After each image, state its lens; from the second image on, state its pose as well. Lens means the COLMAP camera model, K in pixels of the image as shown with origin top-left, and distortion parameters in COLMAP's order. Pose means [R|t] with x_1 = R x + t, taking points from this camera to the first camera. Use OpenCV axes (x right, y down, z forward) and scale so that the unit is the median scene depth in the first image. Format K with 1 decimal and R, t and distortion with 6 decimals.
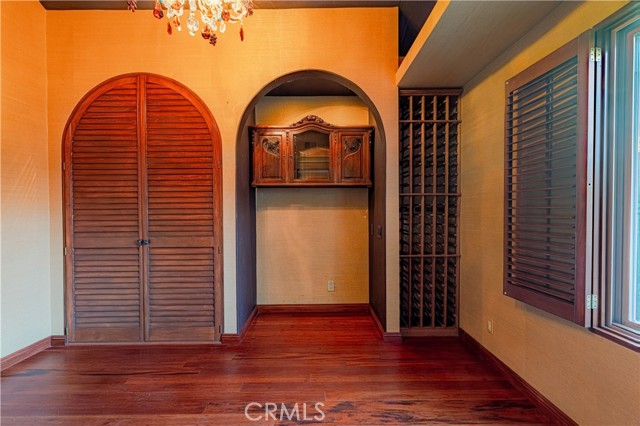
lens RADIAL K [[286.7, 0, 320.3], [0, 286.7, 216.9], [0, 0, 1]] dist [0.002704, 0.000136]
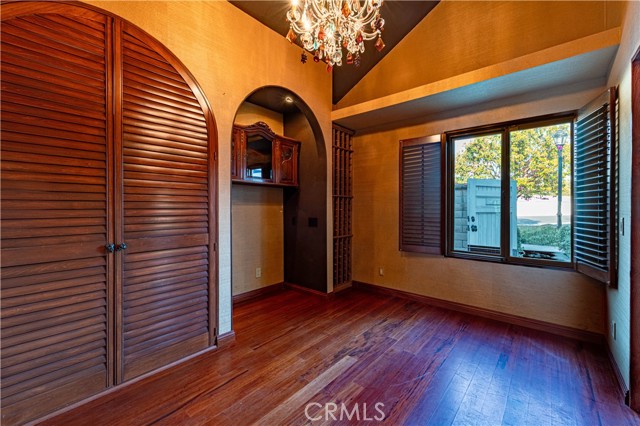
lens RADIAL K [[261.8, 0, 321.5], [0, 261.8, 208.8], [0, 0, 1]] dist [0.000904, 0.000136]
pose [[0.662130, 0.002123, 0.749386, -0.764859], [0.009725, 0.999887, -0.011426, 0.003274], [-0.749326, 0.014853, 0.662035, 0.172034]]
